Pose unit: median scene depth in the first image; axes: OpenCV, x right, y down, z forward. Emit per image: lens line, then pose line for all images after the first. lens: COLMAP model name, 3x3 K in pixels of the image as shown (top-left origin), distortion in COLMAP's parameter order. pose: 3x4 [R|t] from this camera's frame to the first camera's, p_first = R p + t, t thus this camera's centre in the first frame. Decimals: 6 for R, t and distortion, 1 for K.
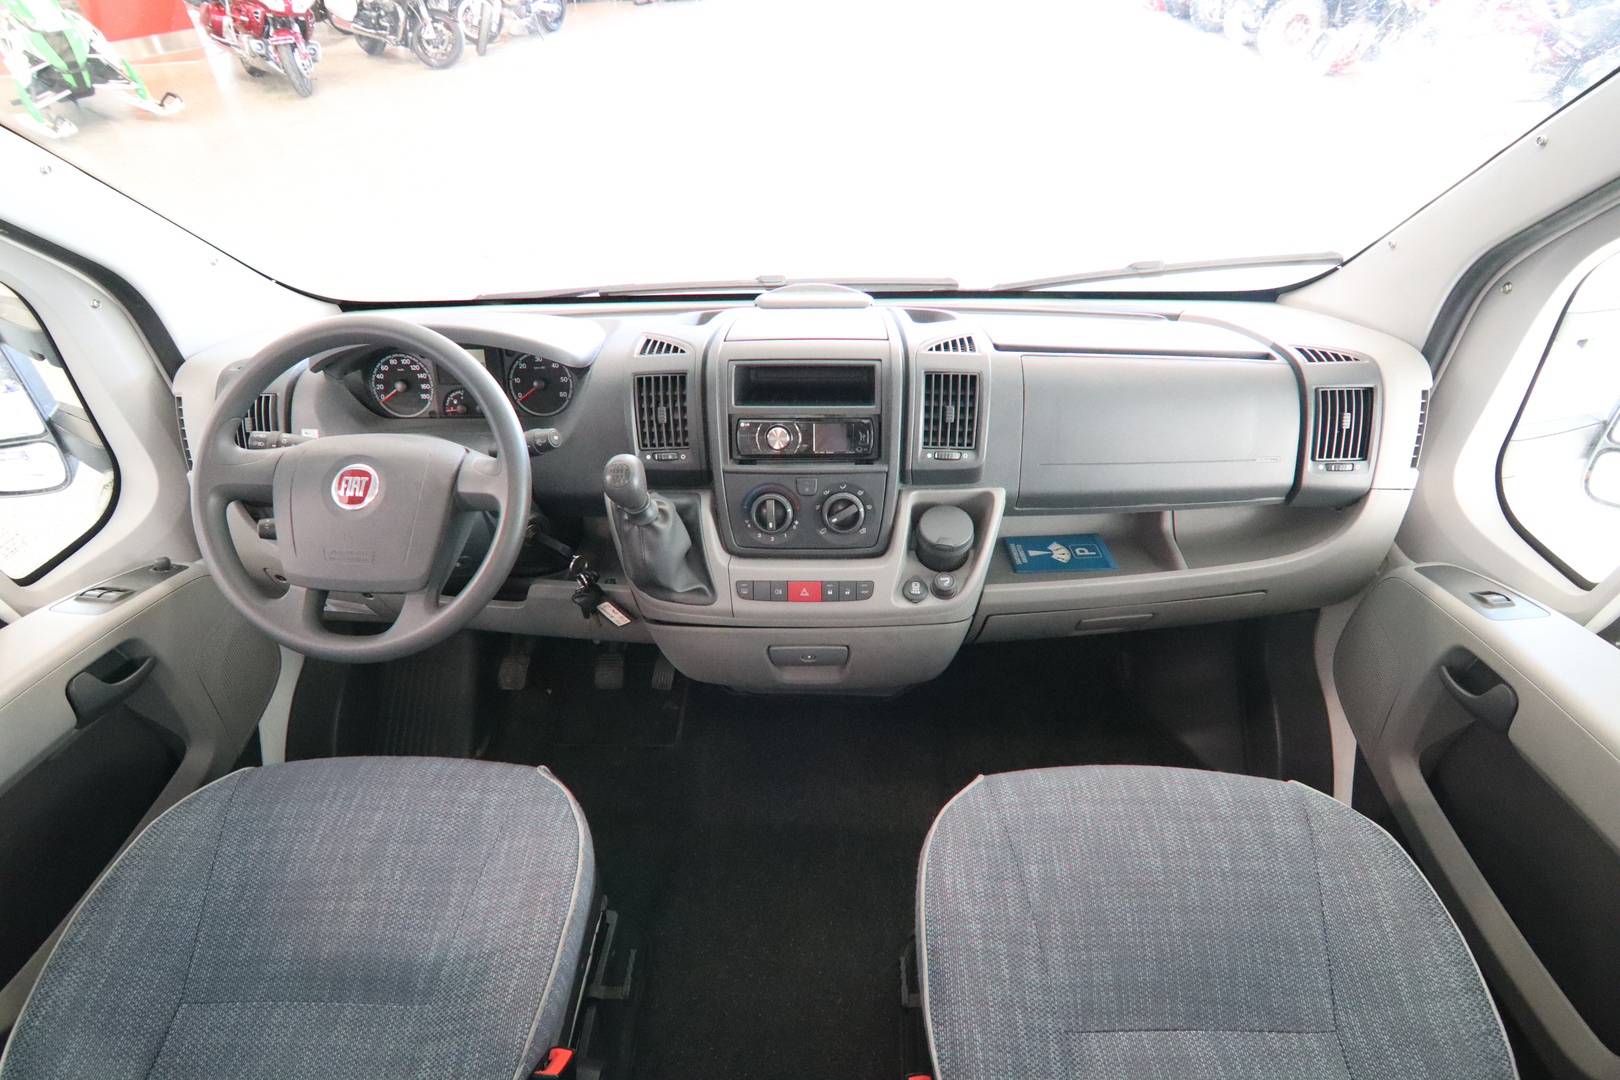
lens RADIAL K [[810.2, 0, 817.6], [0, 810.2, 549.2], [0, 0, 1]] dist [-0.025642, -0.003167]
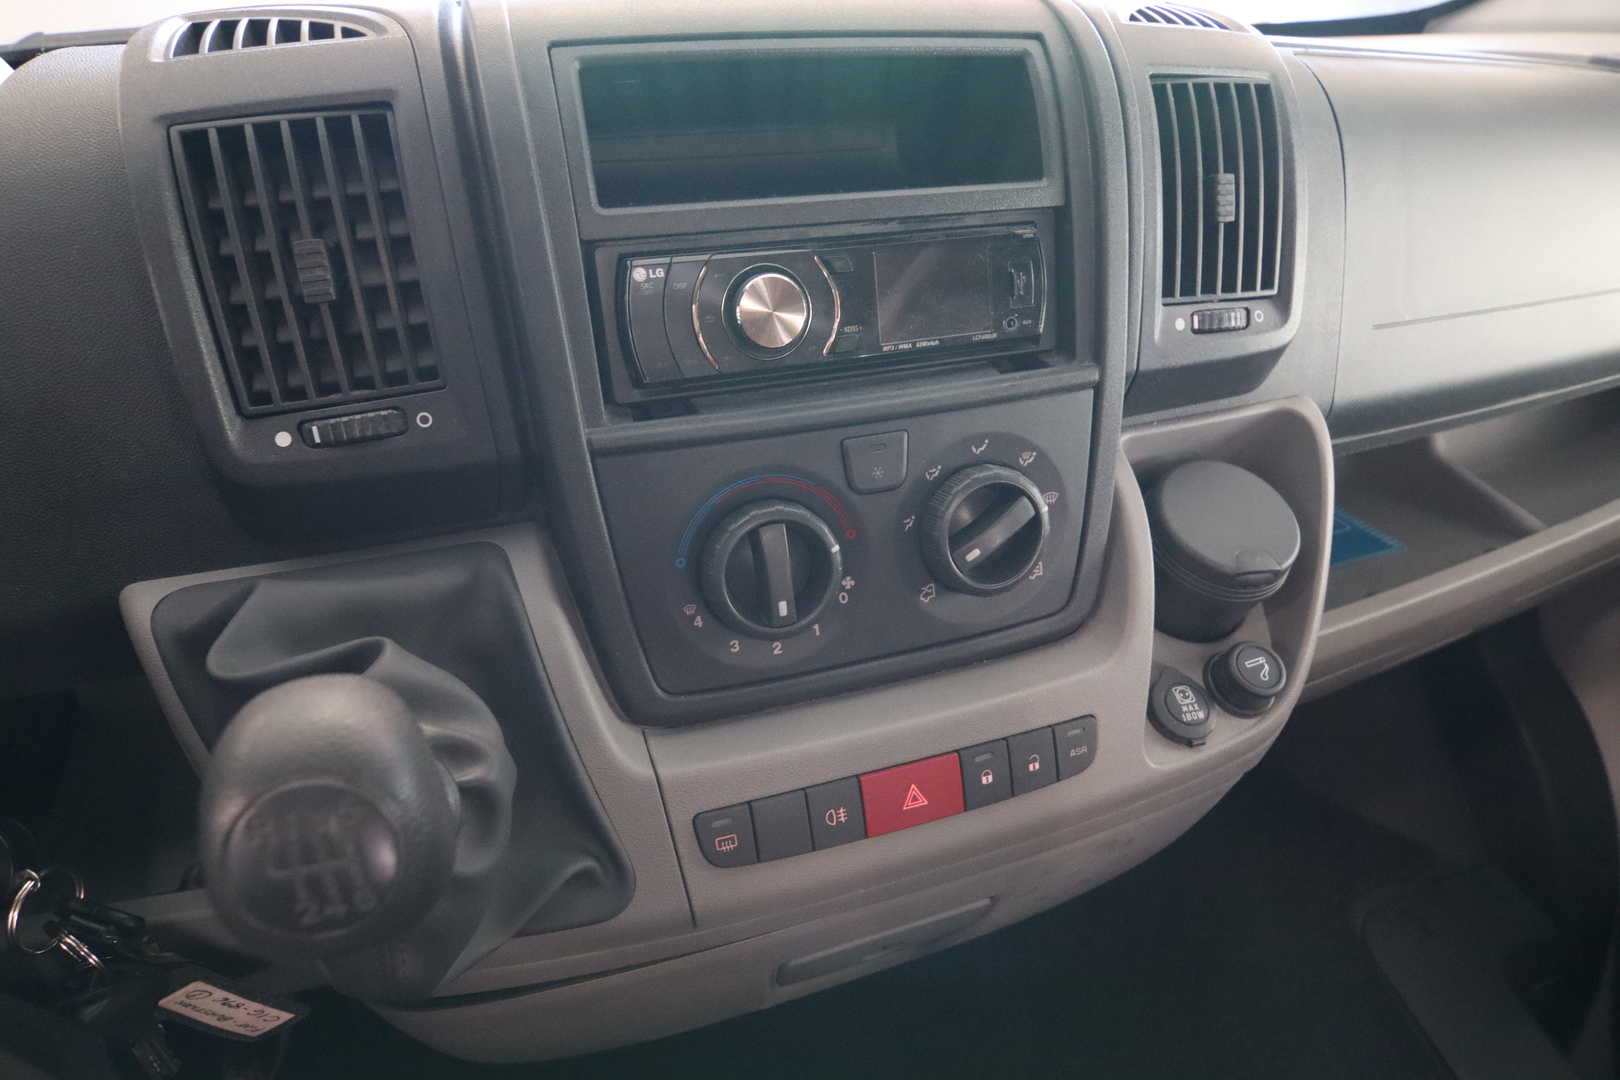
lens RADIAL K [[963.9, 0, 809.2], [0, 963.9, 541.6], [0, 0, 1]] dist [-0.002820, -0.000717]
pose [[0.934657, -0.166845, 0.313974, -0.154785], [0.169562, 0.985339, 0.018845, -0.058255], [-0.312515, 0.035625, 0.949245, 0.655596]]
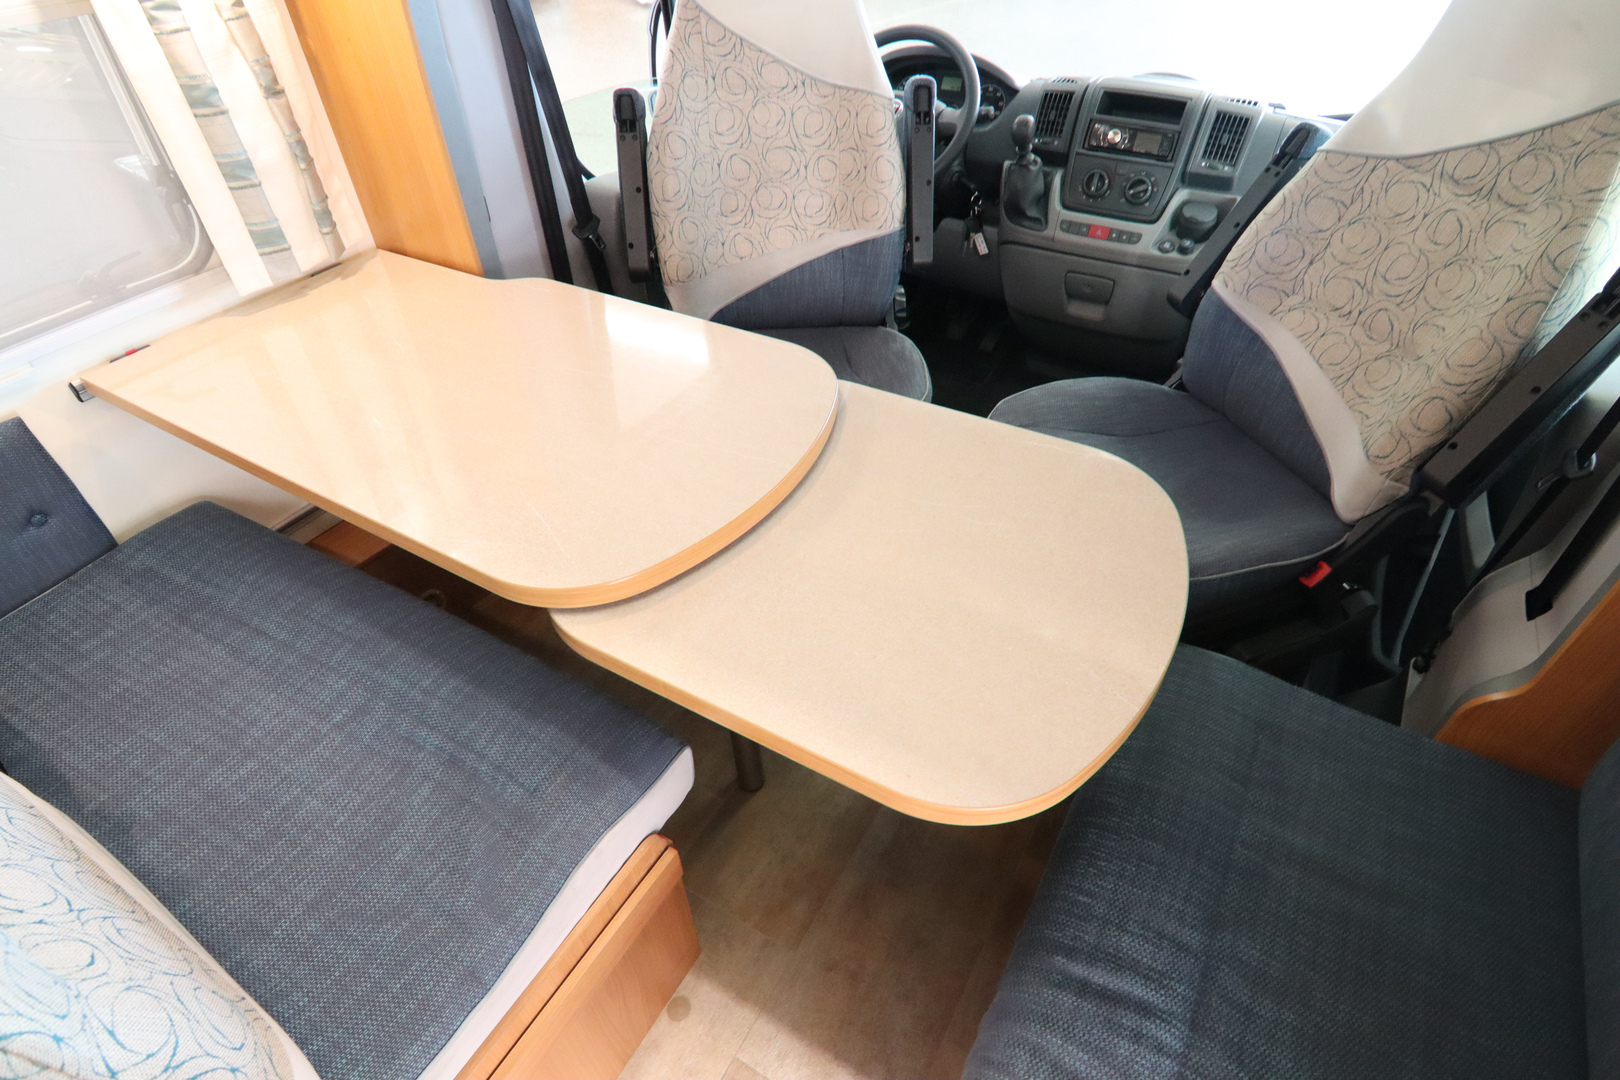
lens RADIAL K [[810.2, 0, 814.9], [0, 810.2, 549.2], [0, 0, 1]] dist [-0.025642, -0.003167]
pose [[0.873089, 0.329747, -0.359141, 0.288346], [-0.307898, 0.944041, 0.118260, 0.664864], [0.378039, 0.007327, 0.925761, -0.782409]]
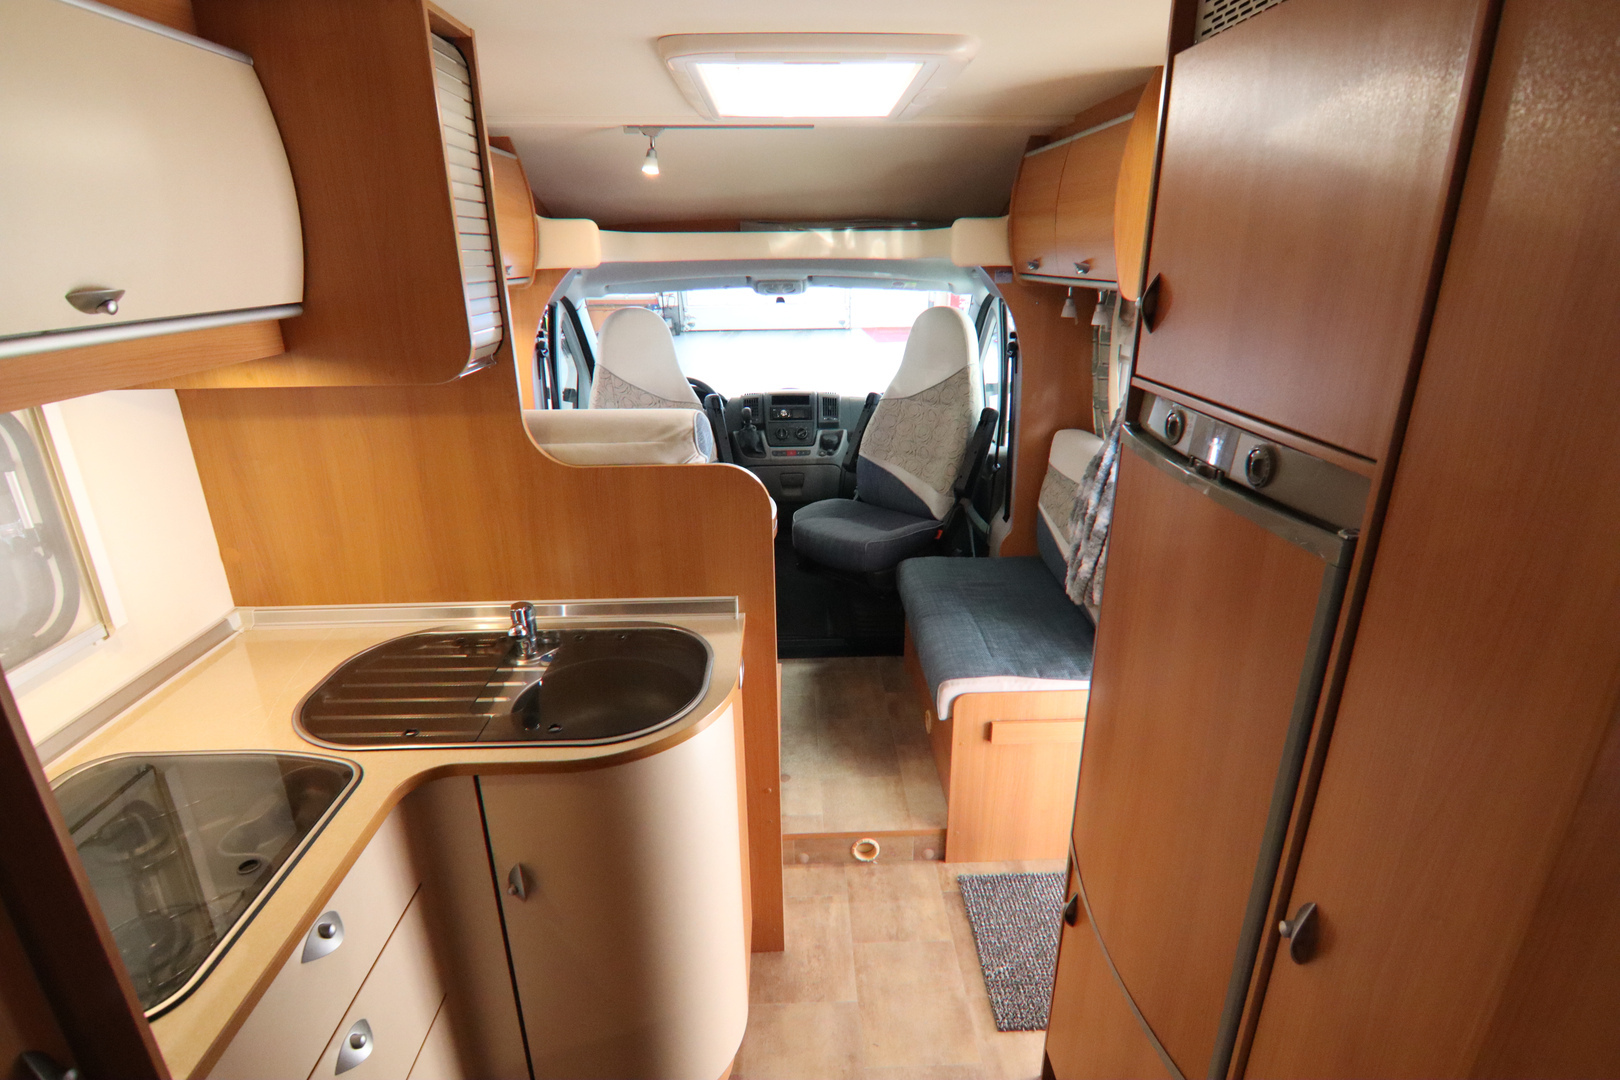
lens RADIAL K [[810.2, 0, 813.9], [0, 810.2, 547.7], [0, 0, 1]] dist [-0.025642, -0.003167]
pose [[0.997615, -0.003464, 0.068944, -0.164872], [0.025495, 0.946613, -0.321361, 1.601671], [-0.064150, 0.322352, 0.944444, -2.252820]]
